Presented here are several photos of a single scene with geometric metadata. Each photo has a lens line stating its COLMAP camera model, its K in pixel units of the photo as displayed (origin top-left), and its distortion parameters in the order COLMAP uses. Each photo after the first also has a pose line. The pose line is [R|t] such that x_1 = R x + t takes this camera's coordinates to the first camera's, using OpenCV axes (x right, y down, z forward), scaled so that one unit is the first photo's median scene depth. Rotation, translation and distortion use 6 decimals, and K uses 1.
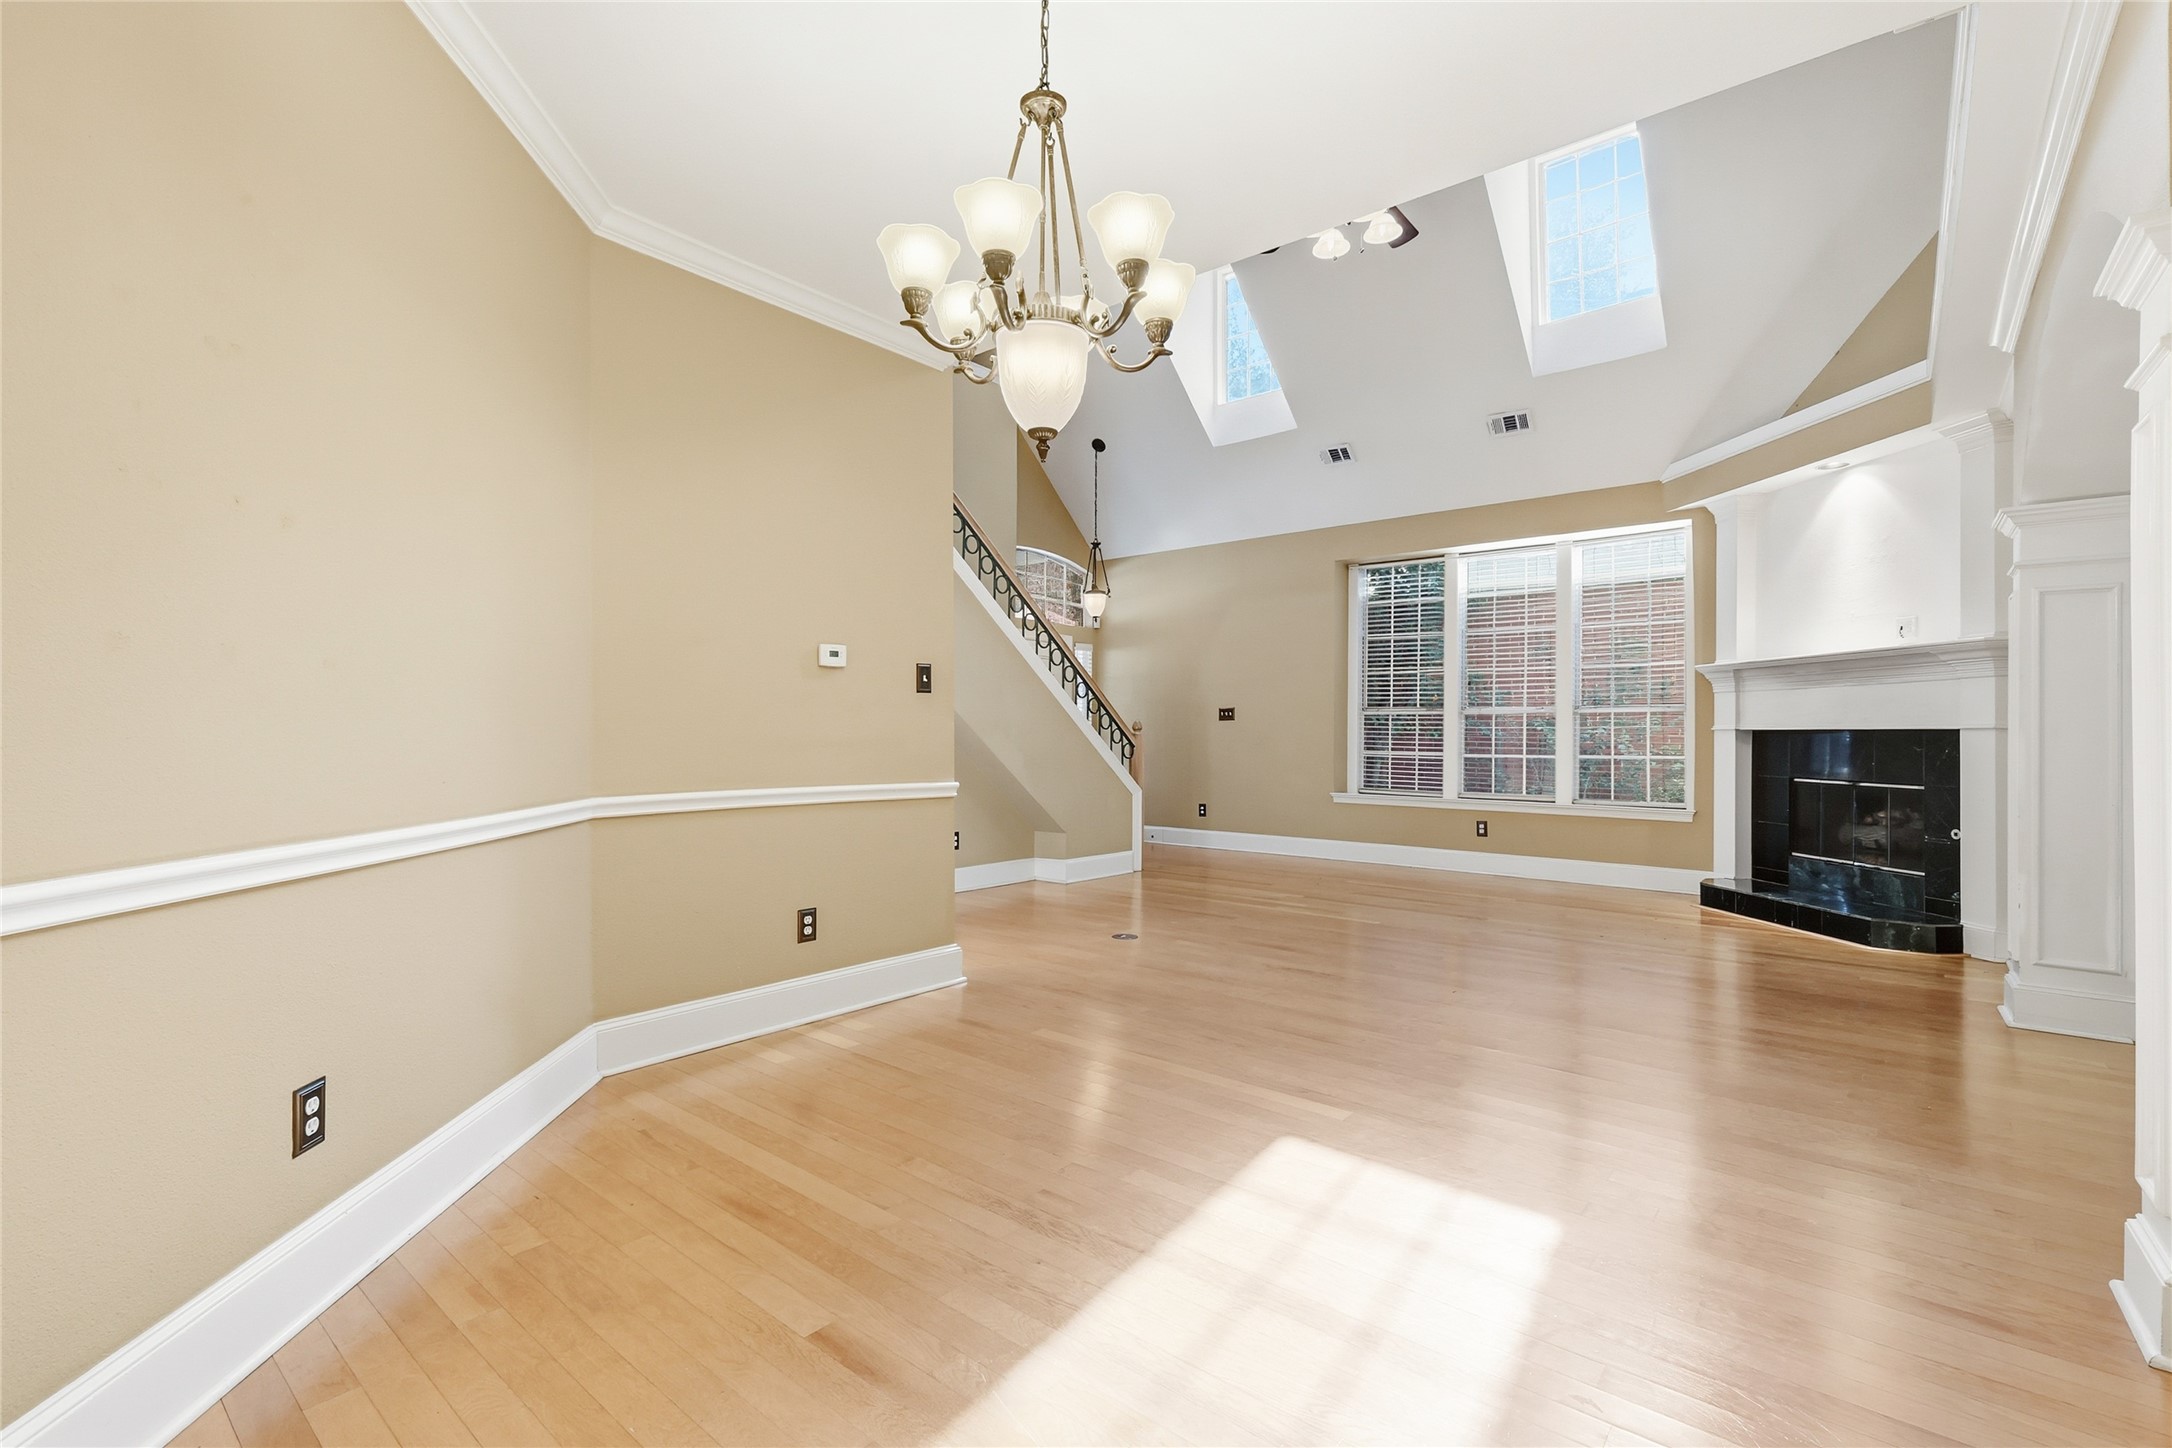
lens RADIAL K [[967.8, 0, 1083.0], [0, 967.8, 723.1], [0, 0, 1]] dist [0.000041, -0.000444]
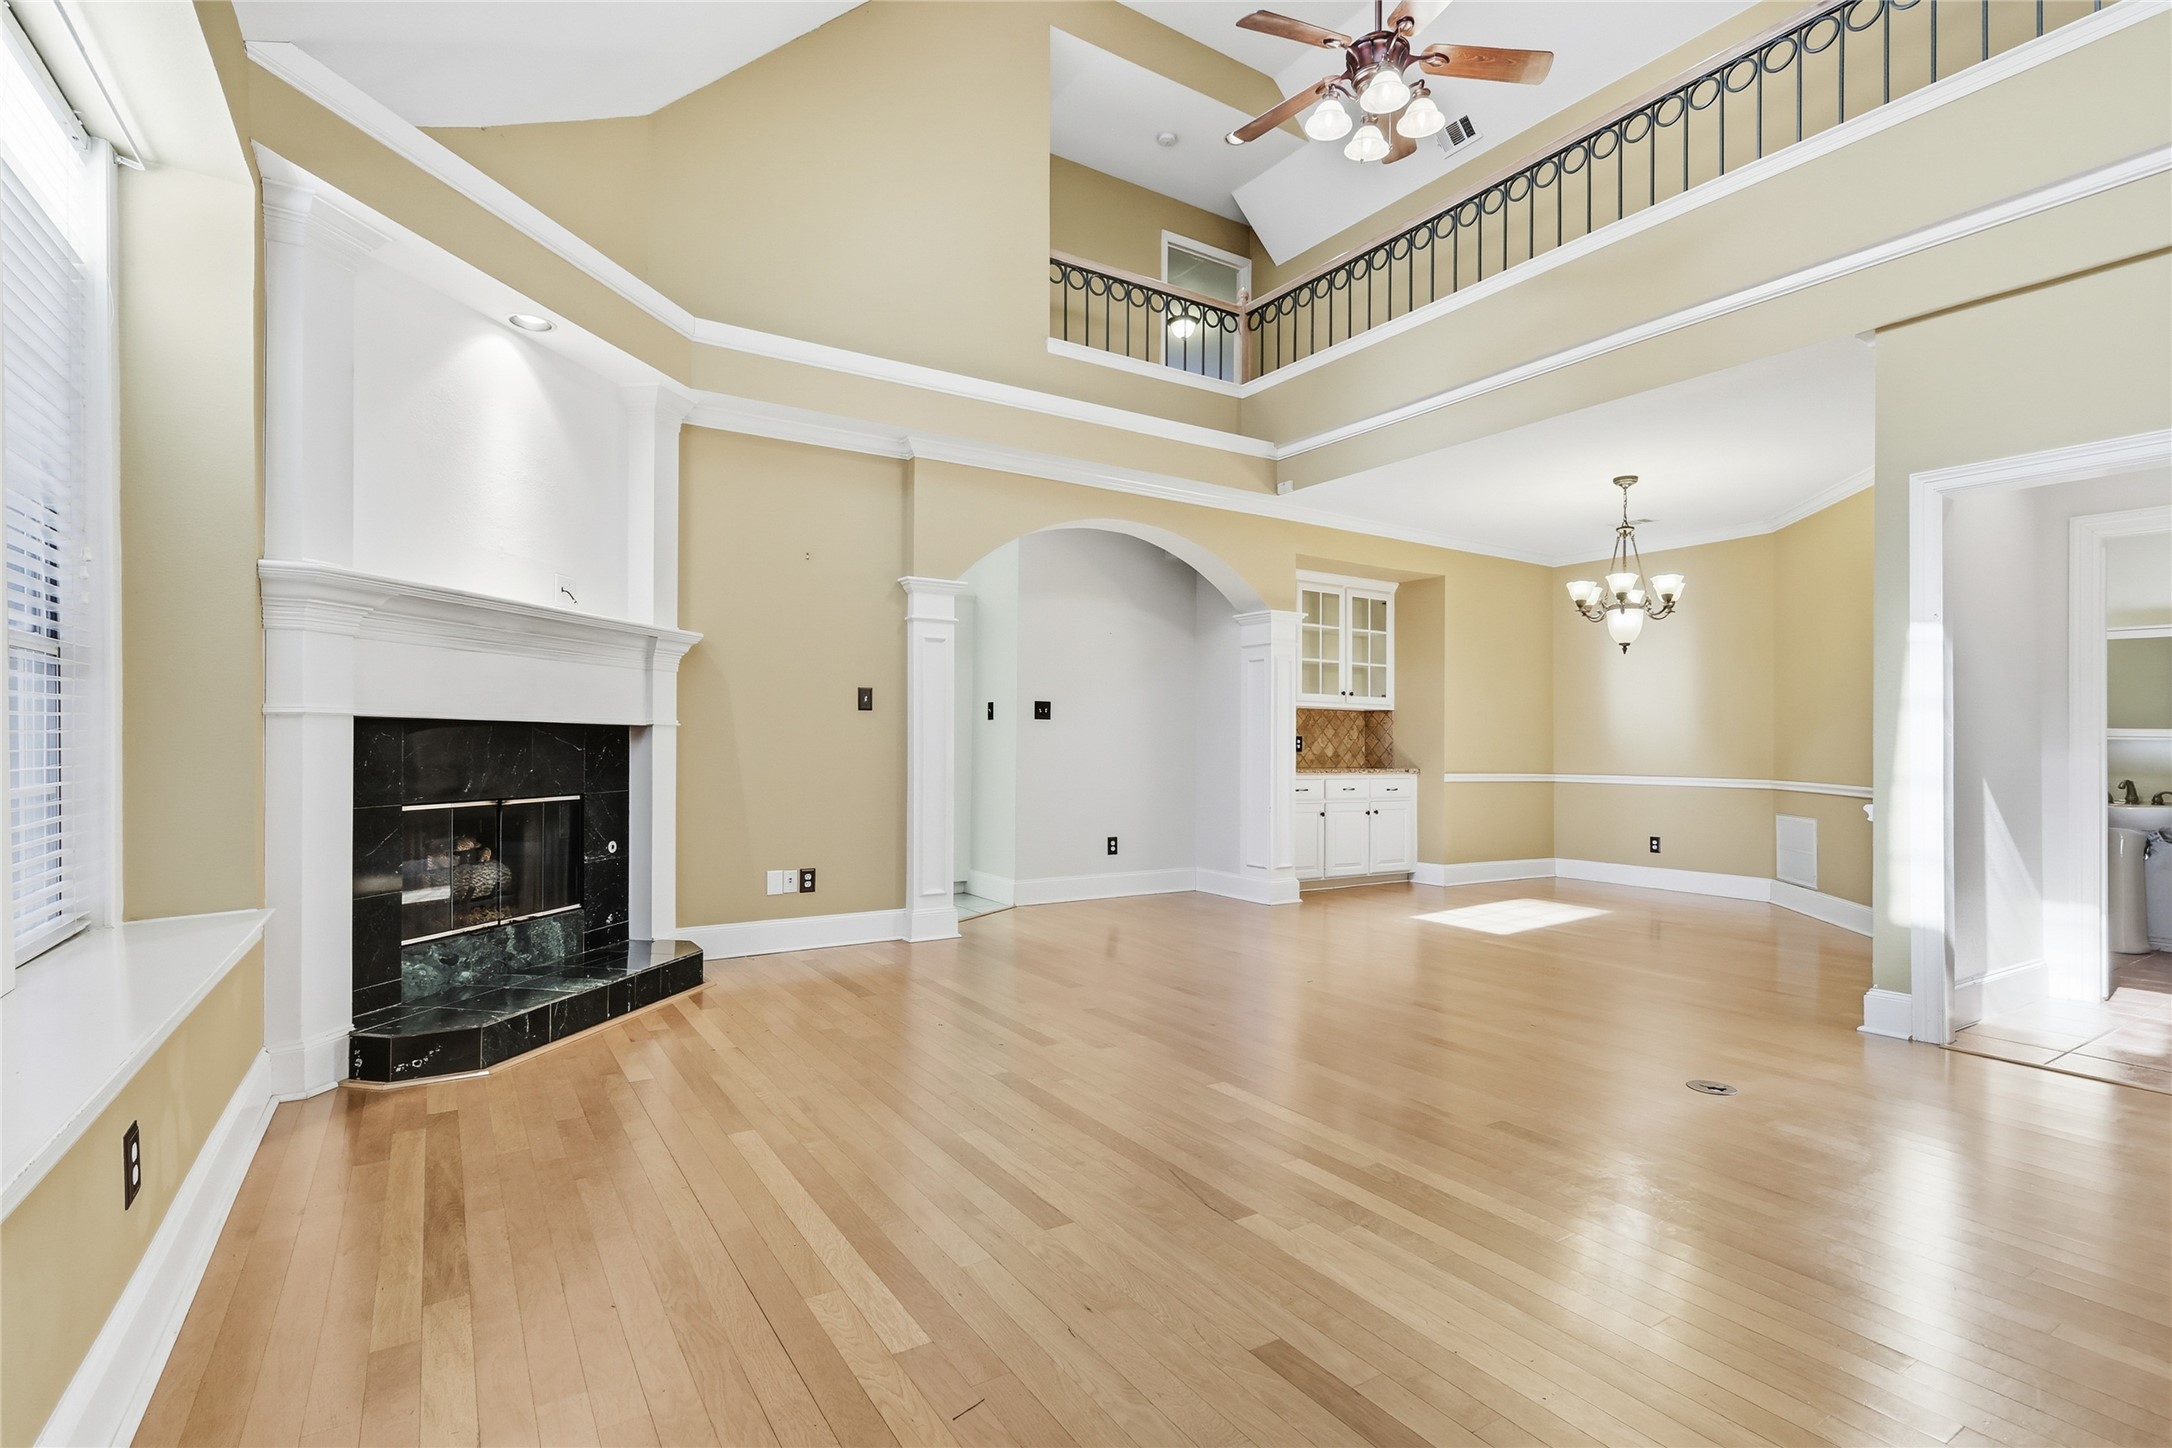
lens RADIAL K [[1033.8, 0, 1086.0], [0, 1033.8, 724.0], [0, 0, 1]] dist [-0.000627, -0.000421]
pose [[-0.953449, -0.011753, 0.301326, 0.162984], [-0.020660, 0.999438, -0.026388, 0.015235], [-0.300846, -0.031385, -0.953156, 1.263841]]
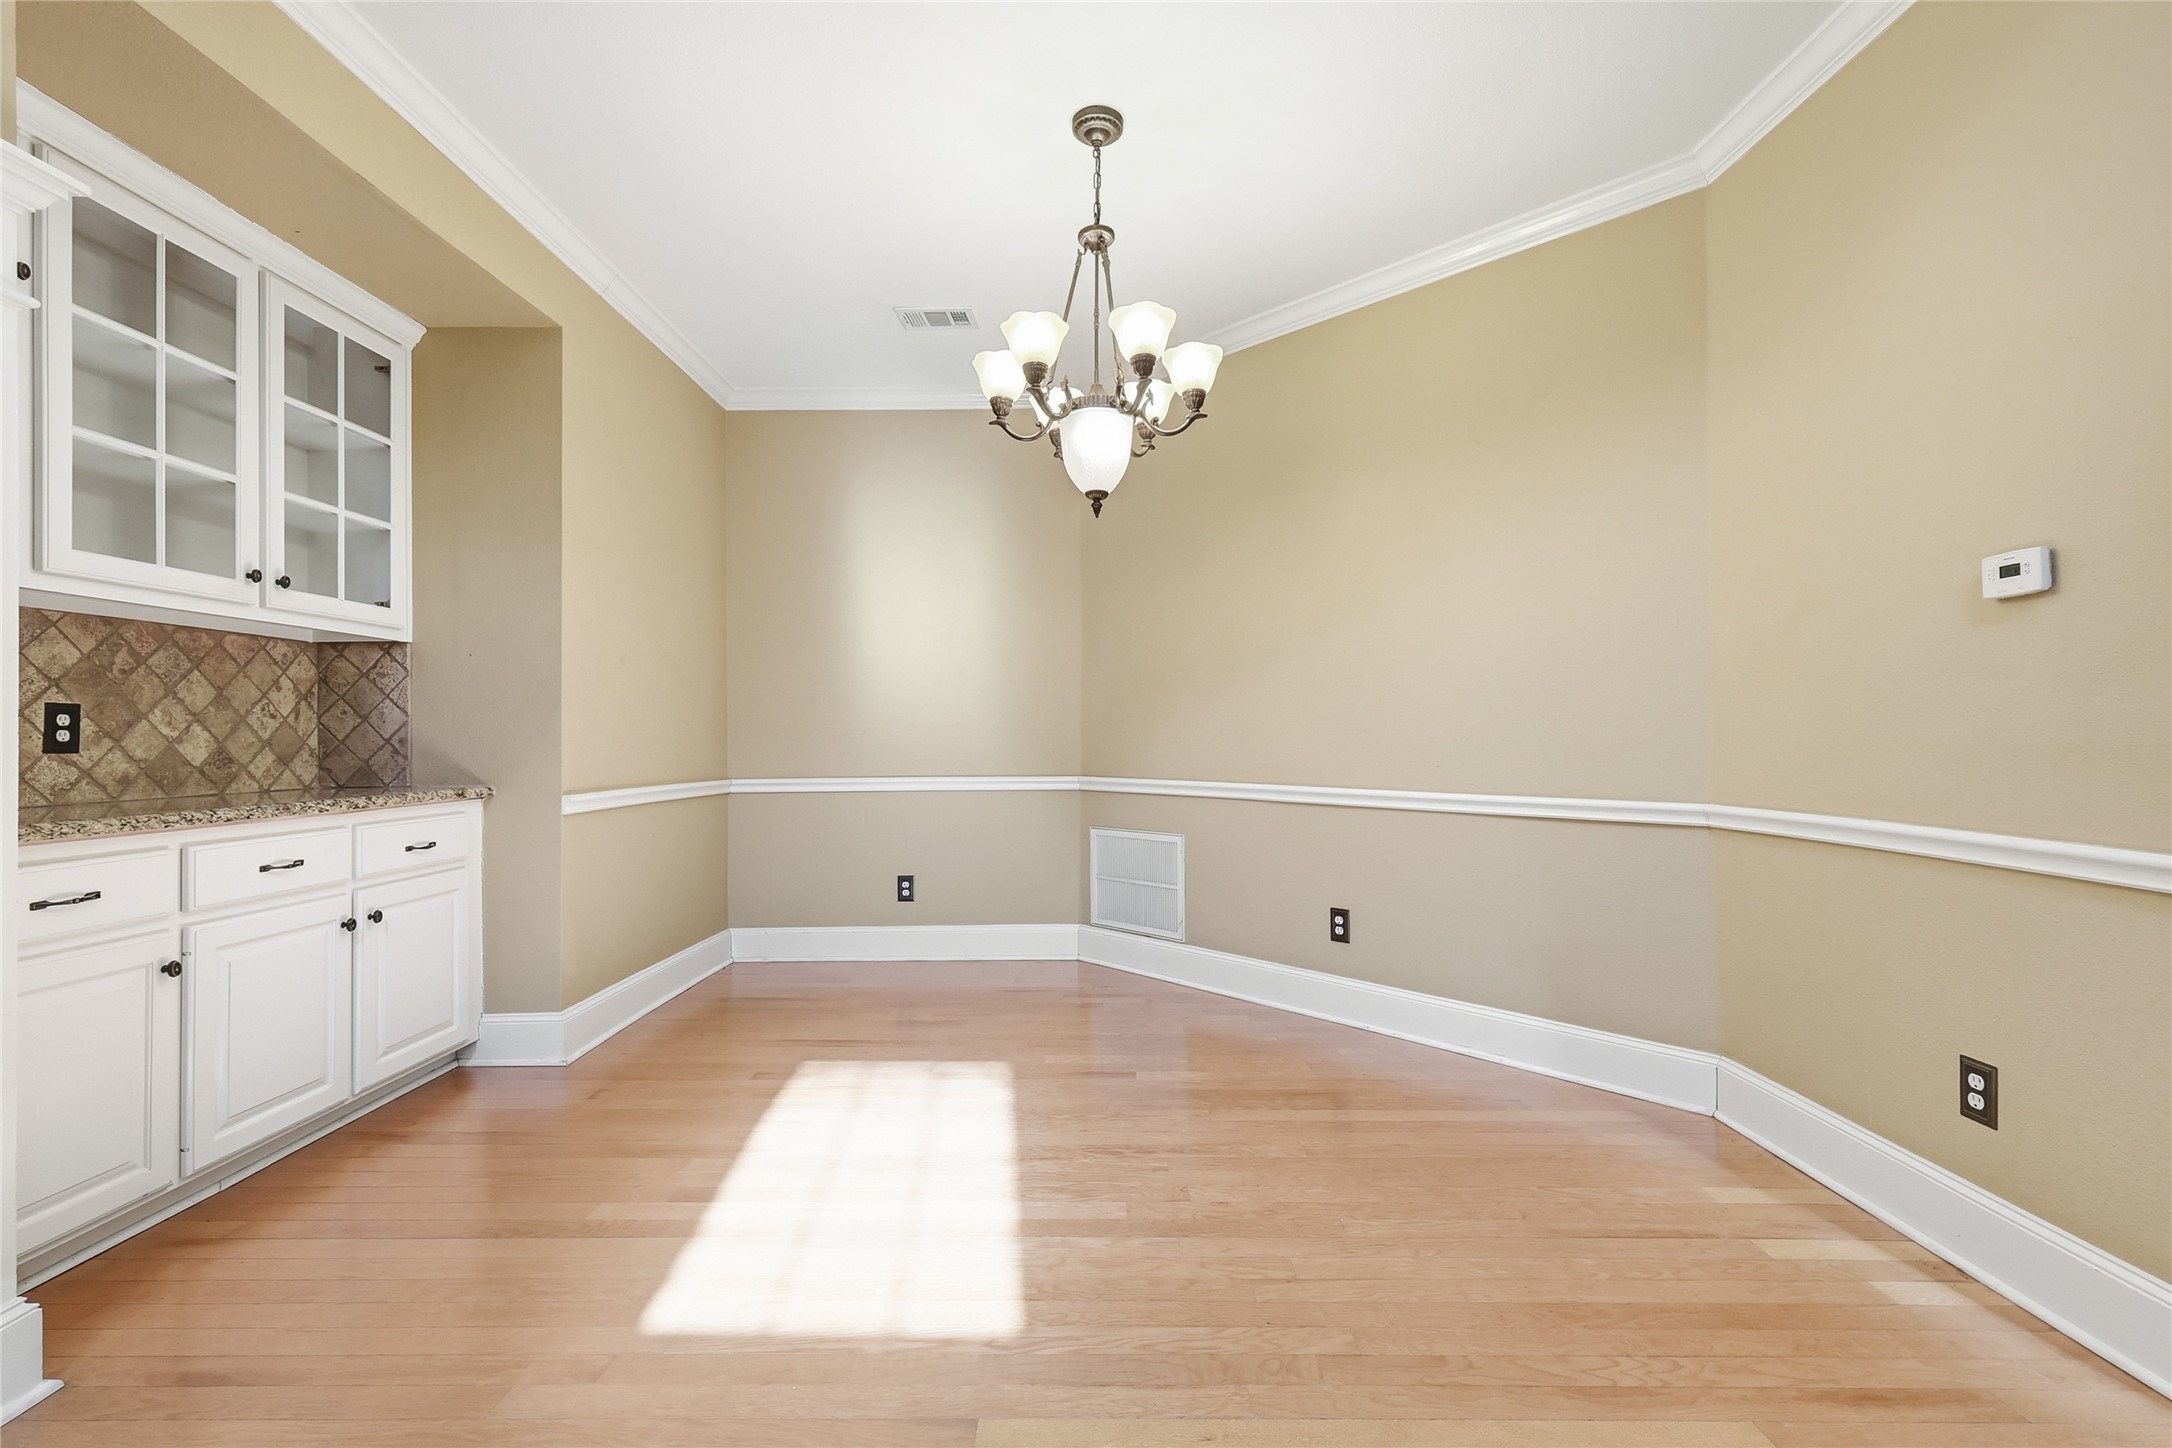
lens RADIAL K [[956.6, 0, 1096.2], [0, 956.6, 724.4], [0, 0, 1]] dist [0.000479, -0.000132]
pose [[-0.770009, -0.011619, -0.637928, 0.220896], [0.002774, 0.999764, -0.021557, 0.008862], [0.638028, -0.018369, -0.769794, 0.570435]]
